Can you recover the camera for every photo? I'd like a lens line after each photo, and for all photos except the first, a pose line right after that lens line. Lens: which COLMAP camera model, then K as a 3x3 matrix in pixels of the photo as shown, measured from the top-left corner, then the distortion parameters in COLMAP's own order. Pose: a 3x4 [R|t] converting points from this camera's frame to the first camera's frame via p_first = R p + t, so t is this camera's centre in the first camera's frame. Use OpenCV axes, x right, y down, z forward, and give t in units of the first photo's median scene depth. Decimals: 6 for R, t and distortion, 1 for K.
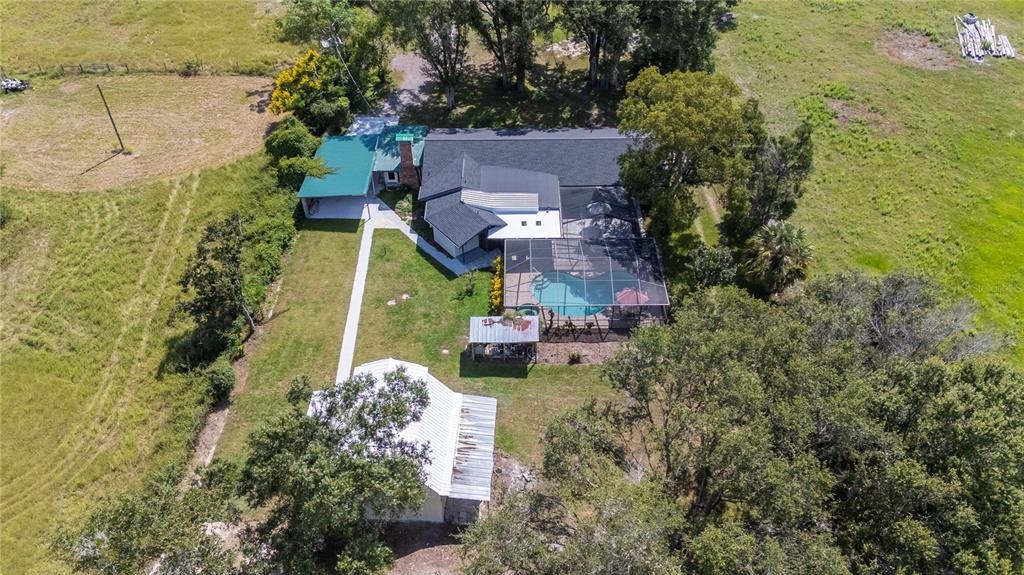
lens RADIAL K [[750.7, 0, 512.0], [0, 750.7, 287.5], [0, 0, 1]] dist [0.095399, -0.110917]
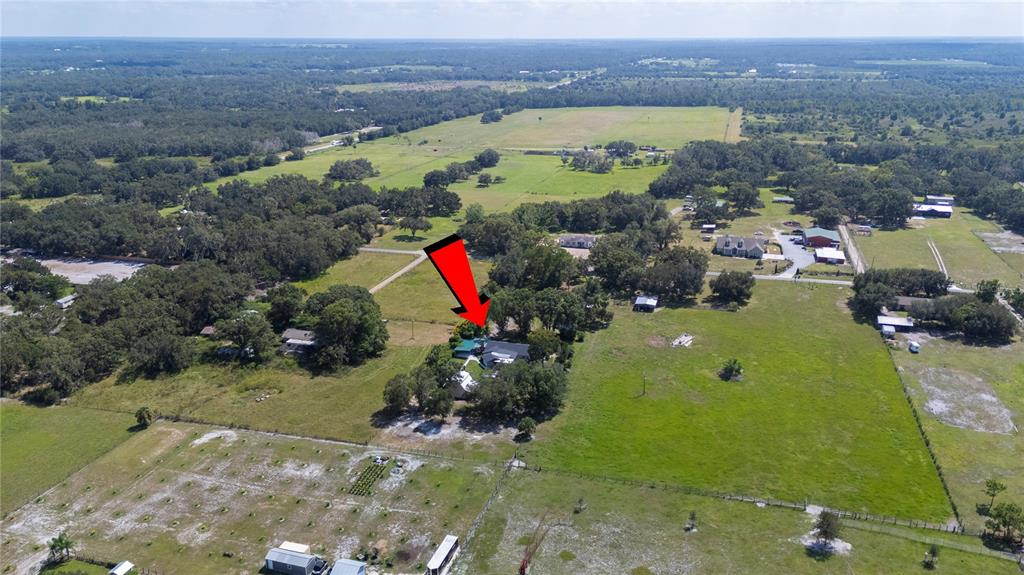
lens RADIAL K [[750.7, 0, 512.0], [0, 750.7, 287.5], [0, 0, 1]] dist [0.095399, -0.110917]
pose [[0.964701, 0.092399, -0.246607, 0.951521], [-0.181241, 0.912328, -0.367164, 0.969423], [0.191061, 0.398899, 0.896870, -2.611218]]
